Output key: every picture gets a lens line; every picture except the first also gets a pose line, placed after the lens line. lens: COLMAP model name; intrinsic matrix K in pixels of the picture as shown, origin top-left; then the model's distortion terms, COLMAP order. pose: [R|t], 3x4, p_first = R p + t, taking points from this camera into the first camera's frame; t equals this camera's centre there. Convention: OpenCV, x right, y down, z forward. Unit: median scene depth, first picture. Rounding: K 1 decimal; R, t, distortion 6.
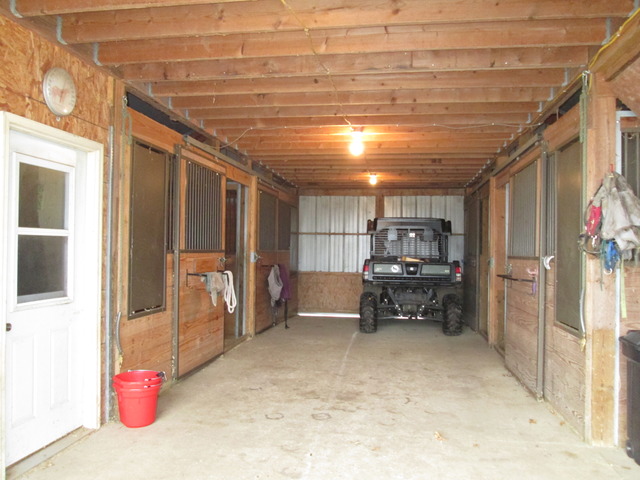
lens RADIAL K [[525.8, 0, 320.0], [0, 525.8, 240.0], [0, 0, 1]] dist [-0.031742, -0.000725]
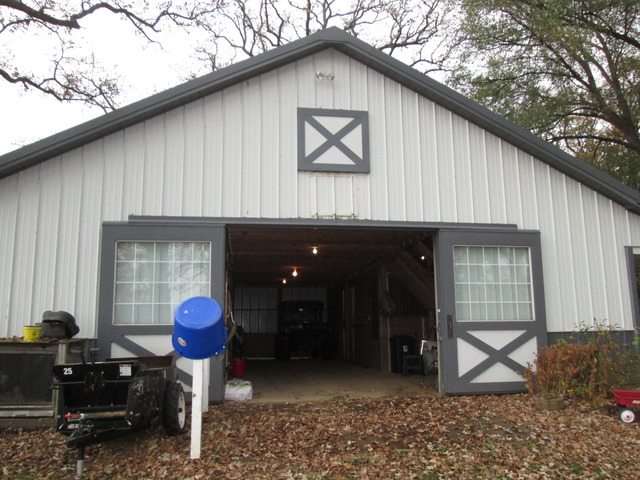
lens RADIAL K [[525.8, 0, 320.0], [0, 525.8, 240.0], [0, 0, 1]] dist [-0.031742, -0.000725]
pose [[0.951555, 0.027106, 0.306281, -0.763584], [0.017065, 0.989915, -0.140628, 0.019412], [-0.307004, 0.139042, 0.941497, -1.801669]]
